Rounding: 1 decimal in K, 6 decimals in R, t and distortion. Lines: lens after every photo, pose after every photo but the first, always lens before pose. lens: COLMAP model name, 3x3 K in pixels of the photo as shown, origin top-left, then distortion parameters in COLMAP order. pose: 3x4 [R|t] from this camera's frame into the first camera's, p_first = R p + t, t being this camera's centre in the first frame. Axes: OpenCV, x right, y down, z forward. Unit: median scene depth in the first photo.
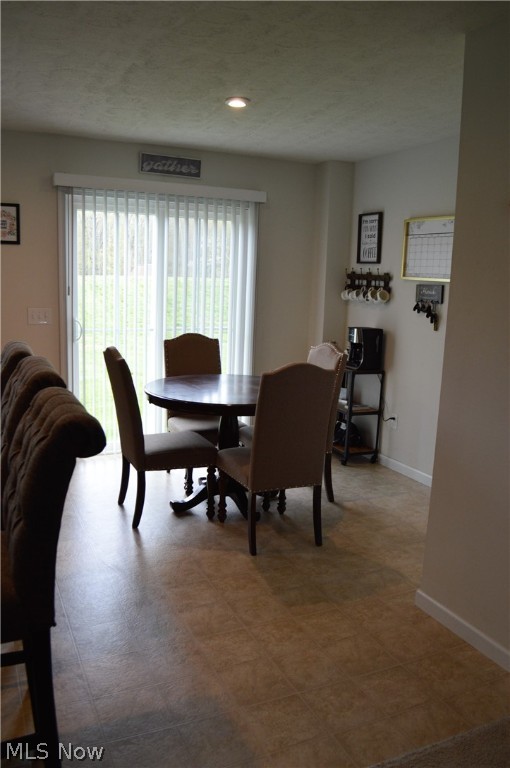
lens RADIAL K [[631.5, 0, 241.6], [0, 631.5, 381.7], [0, 0, 1]] dist [-0.072915, -0.004886]
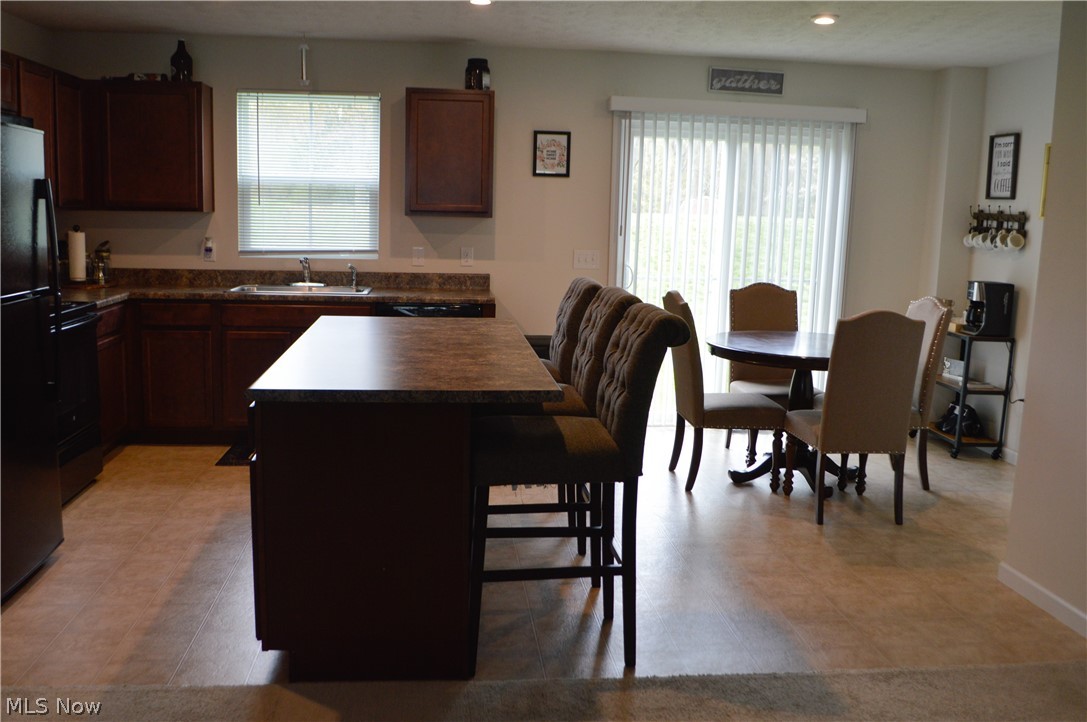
lens RADIAL K [[983.5, 0, 543.8], [0, 983.5, 361.8], [0, 0, 1]] dist [-0.044407, -0.012689]
pose [[0.953920, 0.044731, -0.296707, 0.035025], [-0.049985, 0.998699, -0.010139, 0.057732], [0.295868, 0.024503, 0.954915, -0.339142]]
